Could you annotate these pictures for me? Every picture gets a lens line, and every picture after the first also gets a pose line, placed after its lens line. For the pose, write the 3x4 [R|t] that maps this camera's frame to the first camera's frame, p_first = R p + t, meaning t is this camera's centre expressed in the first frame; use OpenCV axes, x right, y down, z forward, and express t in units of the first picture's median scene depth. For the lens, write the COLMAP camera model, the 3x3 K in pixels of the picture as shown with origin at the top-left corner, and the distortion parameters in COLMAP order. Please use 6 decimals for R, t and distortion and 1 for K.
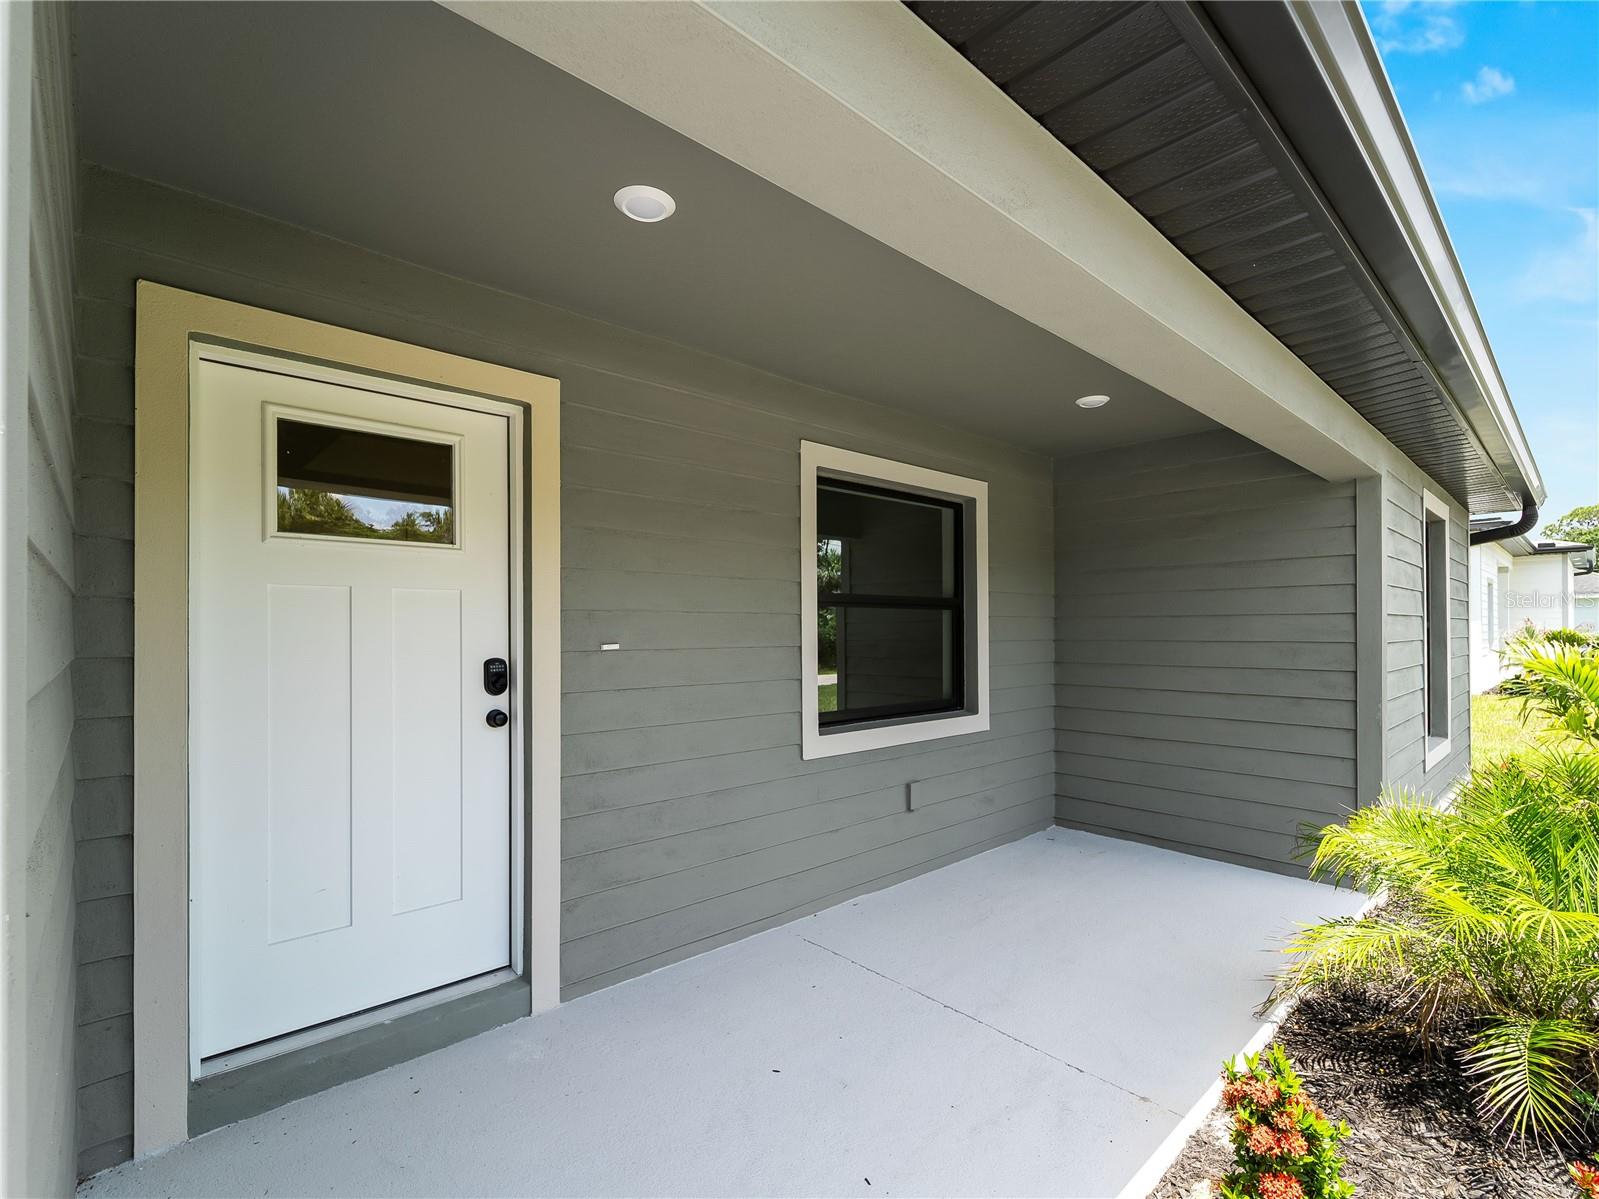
lens RADIAL K [[747.6, 0, 806.7], [0, 747.6, 631.5], [0, 0, 1]] dist [0.002813, 0.000455]
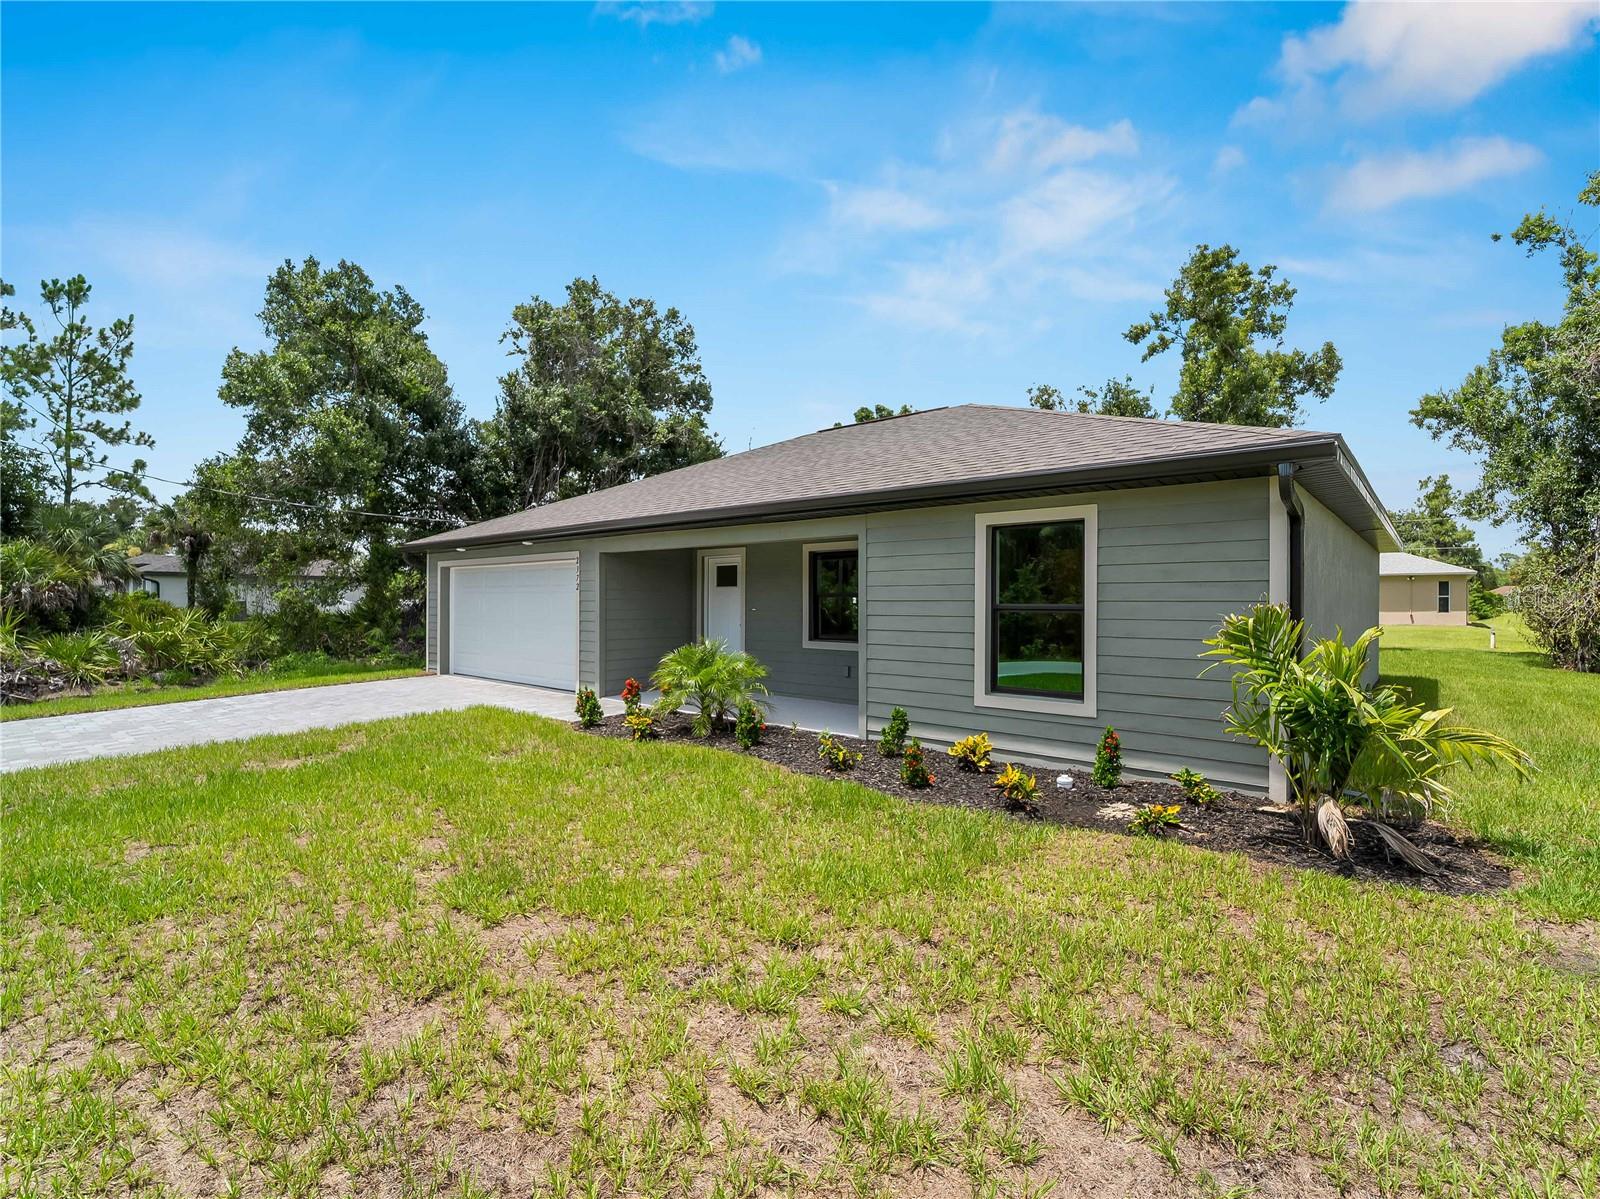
lens RADIAL K [[743.3, 0, 806.8], [0, 743.3, 619.2], [0, 0, 1]] dist [-0.003030, -0.000564]
pose [[0.109969, 0.031113, -0.993448, 2.980985], [-0.000460, 0.999511, 0.031252, -0.041126], [0.993935, -0.002980, 0.109930, 0.664279]]
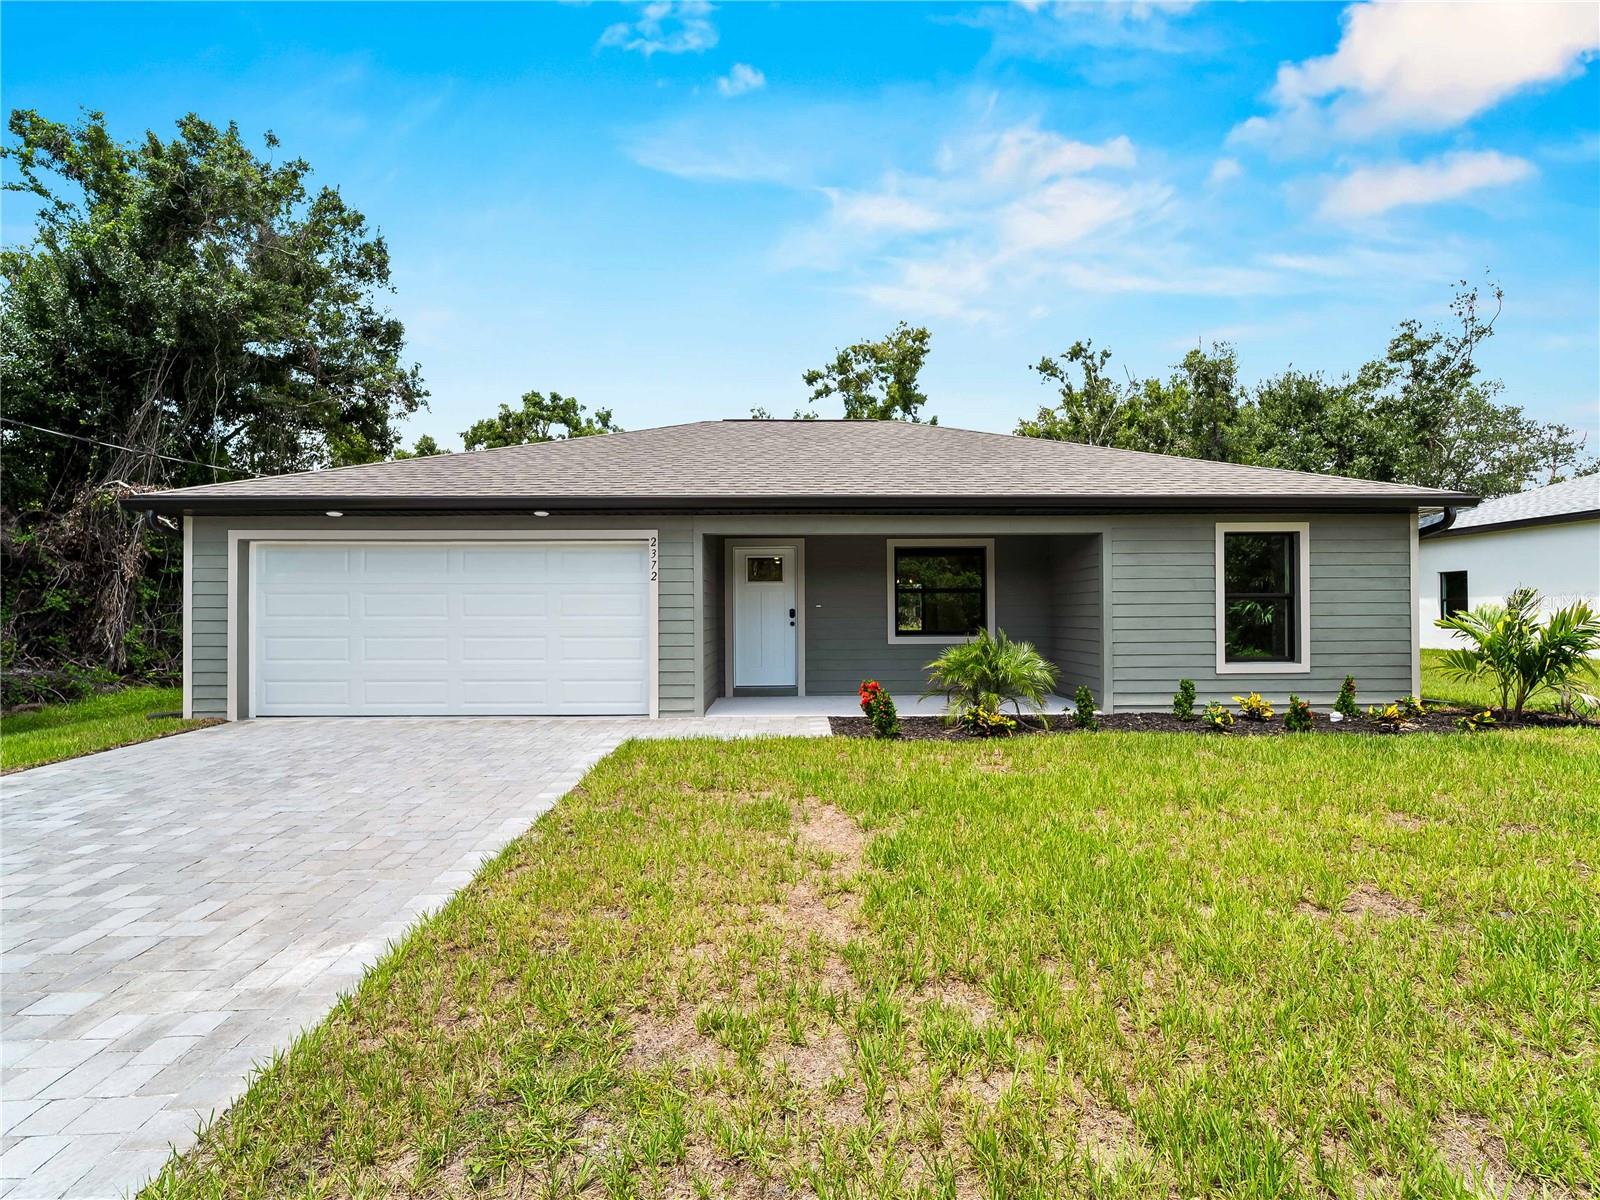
lens RADIAL K [[722.6, 0, 807.3], [0, 722.6, 605.8], [0, 0, 1]] dist [-0.004332, -0.000738]
pose [[0.740106, -0.002003, -0.672487, 1.700837], [0.002917, 0.999996, 0.000232, 0.016349], [0.672483, -0.002133, 0.740109, -1.377346]]
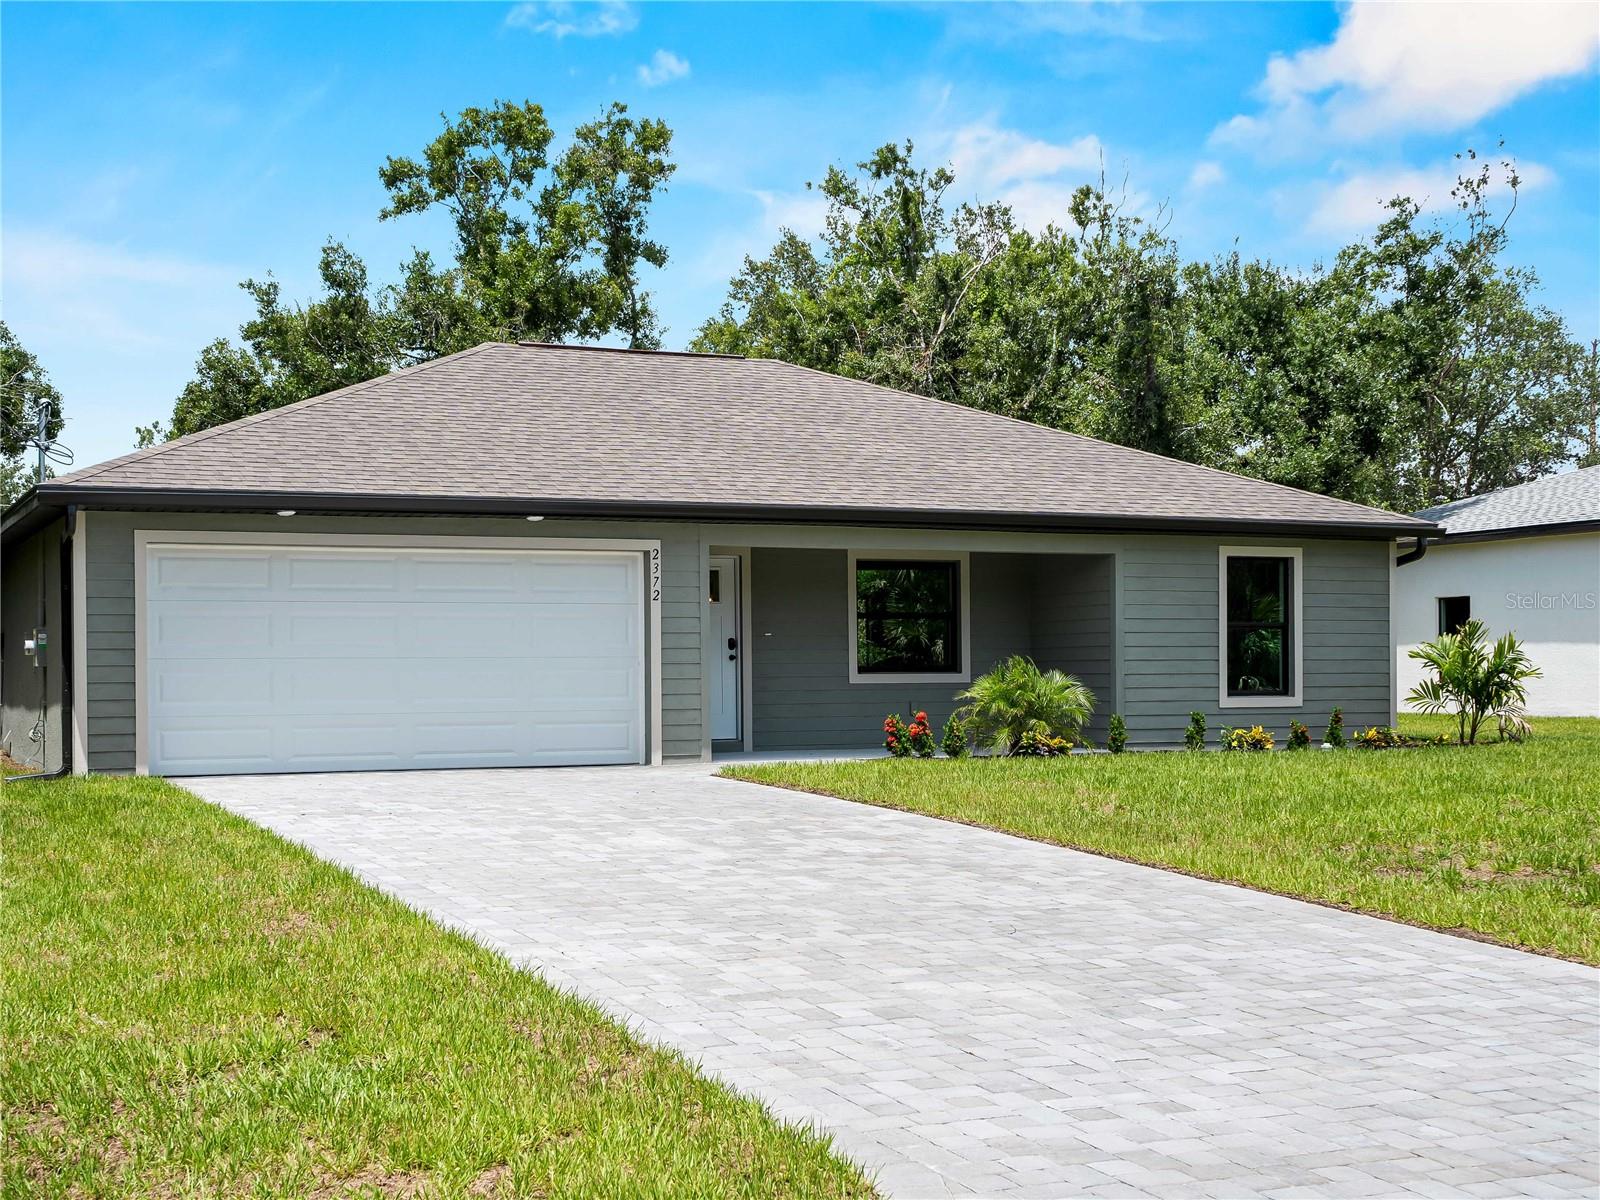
lens RADIAL K [[2167.1, 0, 793.6], [0, 2167.1, 674.2], [0, 0, 1]] dist [-0.015406, 0.023796]
pose [[0.948070, -0.000893, -0.318060, 1.975570], [0.002064, 0.999992, 0.003345, 0.116504], [0.318055, -0.003828, 0.948065, -5.464065]]
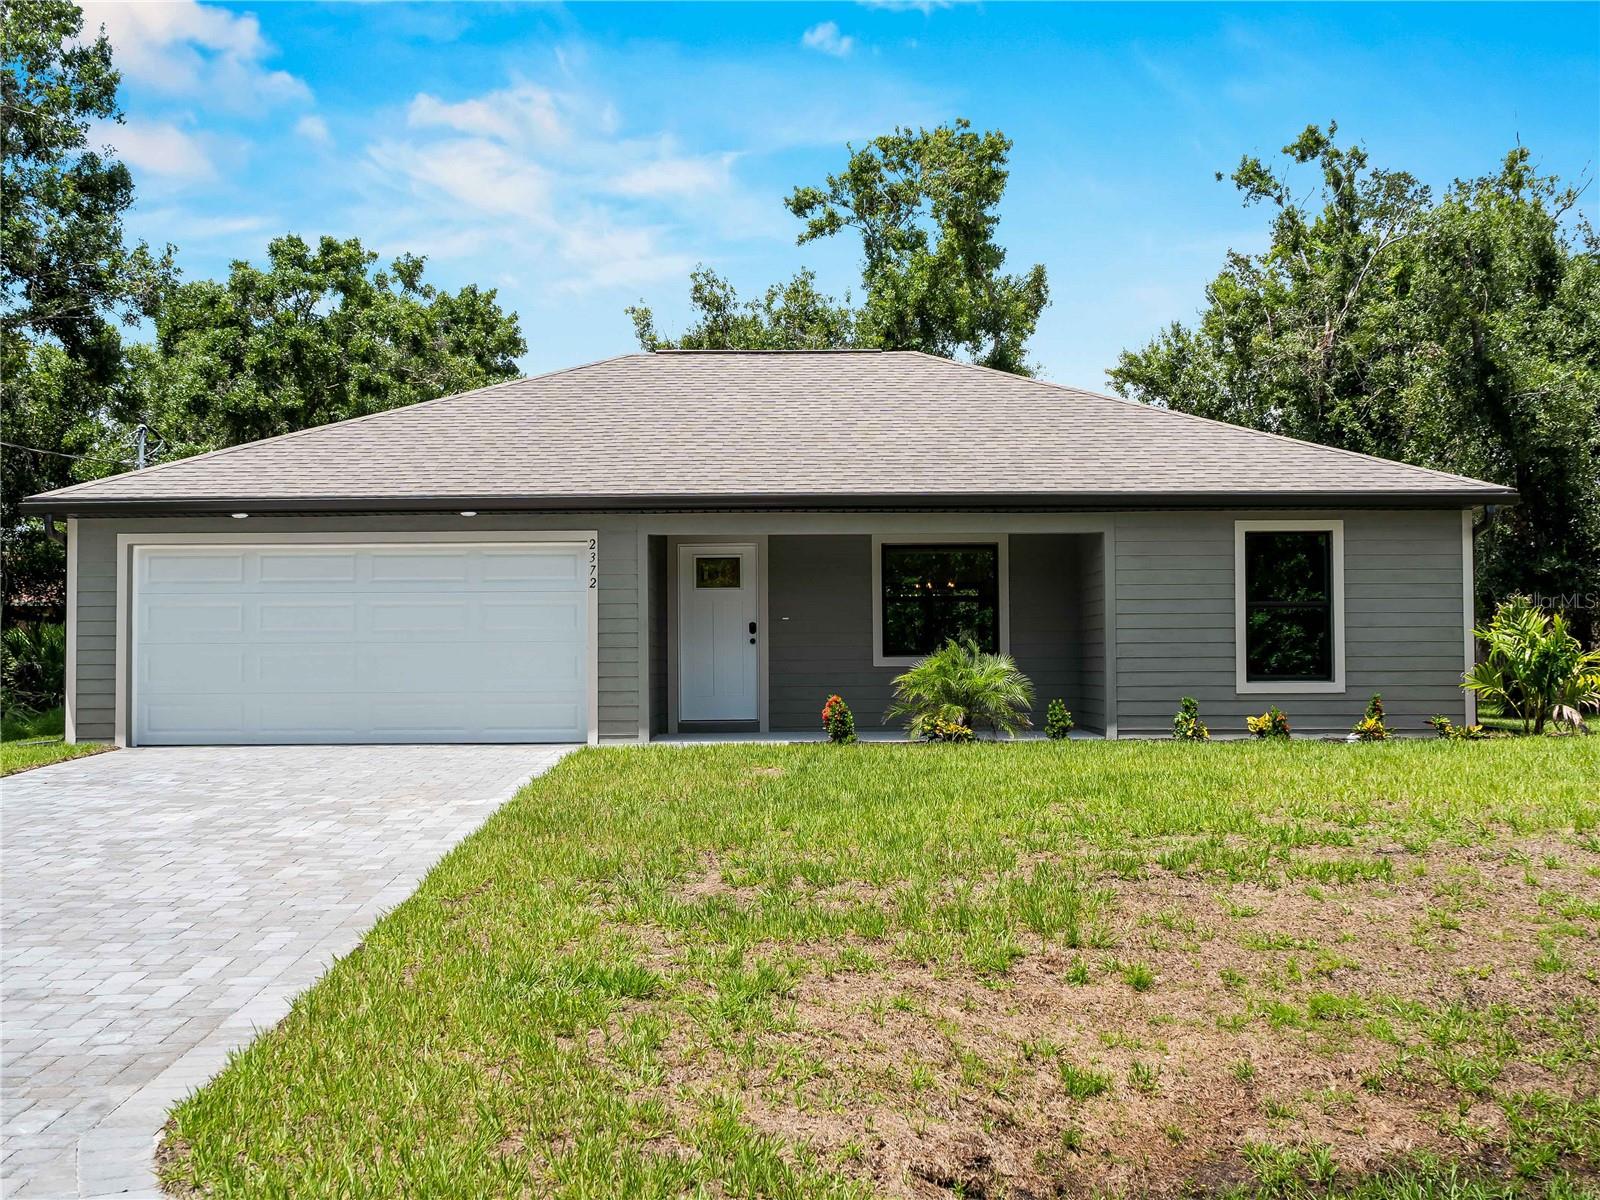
lens RADIAL K [[1950.5, 0, 801.5], [0, 1950.5, 571.1], [0, 0, 1]] dist [-0.015799, -0.005205]
pose [[0.731973, -0.028518, -0.680737, 4.025445], [0.003592, 0.999271, -0.037999, 0.101359], [0.681325, 0.025369, 0.731542, -3.684726]]
